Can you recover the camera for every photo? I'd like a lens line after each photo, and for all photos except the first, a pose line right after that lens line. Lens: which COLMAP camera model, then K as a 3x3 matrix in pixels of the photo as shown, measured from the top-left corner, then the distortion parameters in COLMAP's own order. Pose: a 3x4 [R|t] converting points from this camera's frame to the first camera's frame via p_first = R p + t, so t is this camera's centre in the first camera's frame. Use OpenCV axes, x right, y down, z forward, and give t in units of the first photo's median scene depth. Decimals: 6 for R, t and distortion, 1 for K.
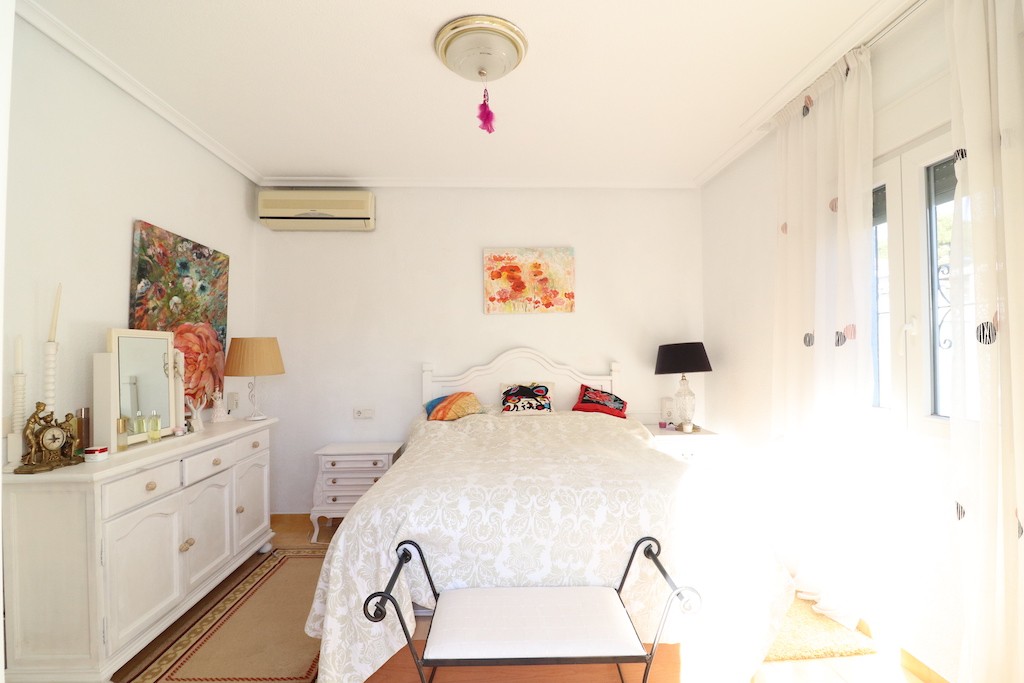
lens RADIAL K [[473.5, 0, 511.3], [0, 473.5, 341.5], [0, 0, 1]] dist [0.003916, -0.015073]
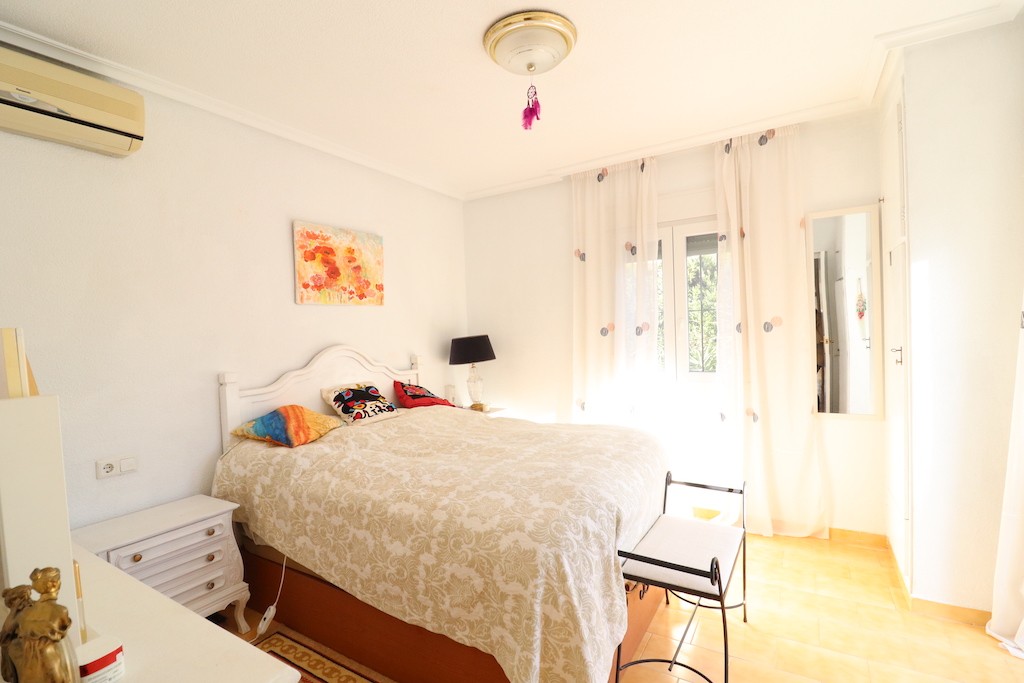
lens RADIAL K [[473.5, 0, 511.3], [0, 473.5, 341.5], [0, 0, 1]] dist [0.003916, -0.015073]
pose [[0.560494, -0.029862, 0.827620, -0.509256], [0.016512, 0.999554, 0.024882, -0.009452], [-0.827994, -0.000280, 0.560737, 0.264775]]
